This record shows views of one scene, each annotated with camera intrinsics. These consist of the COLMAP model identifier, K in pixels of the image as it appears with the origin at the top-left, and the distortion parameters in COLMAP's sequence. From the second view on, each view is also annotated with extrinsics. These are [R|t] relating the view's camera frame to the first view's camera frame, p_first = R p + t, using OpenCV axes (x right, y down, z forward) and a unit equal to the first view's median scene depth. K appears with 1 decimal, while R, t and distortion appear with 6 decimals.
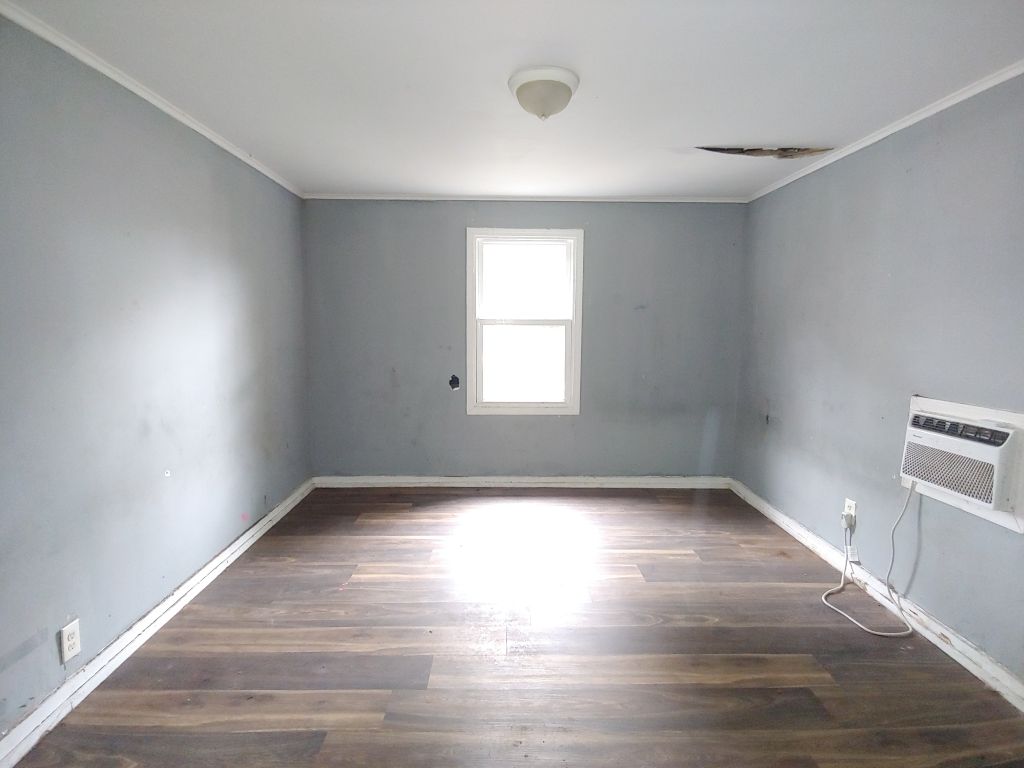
lens RADIAL K [[518.3, 0, 510.4], [0, 518.3, 383.8], [0, 0, 1]] dist [-0.014387, -0.000527]
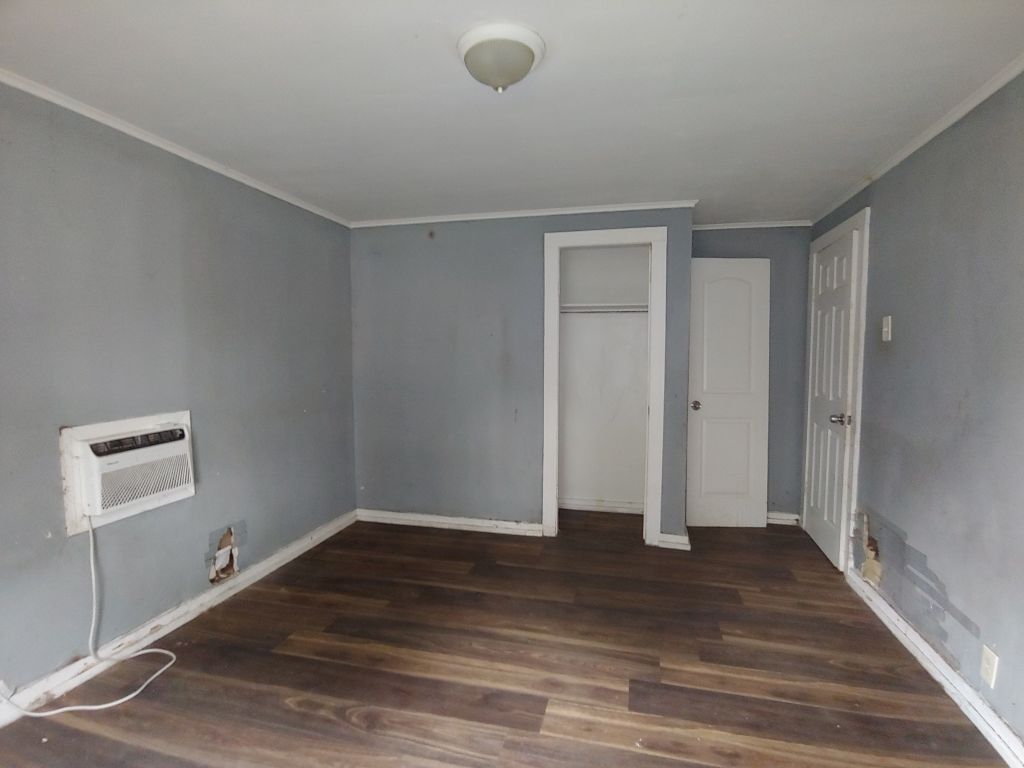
lens RADIAL K [[518.3, 0, 510.4], [0, 518.3, 383.8], [0, 0, 1]] dist [-0.014387, -0.000527]
pose [[-0.965797, -0.025915, 0.257999, -0.172739], [0.018339, 0.985675, 0.167657, -0.207981], [-0.258648, 0.166654, -0.951487, 1.879474]]
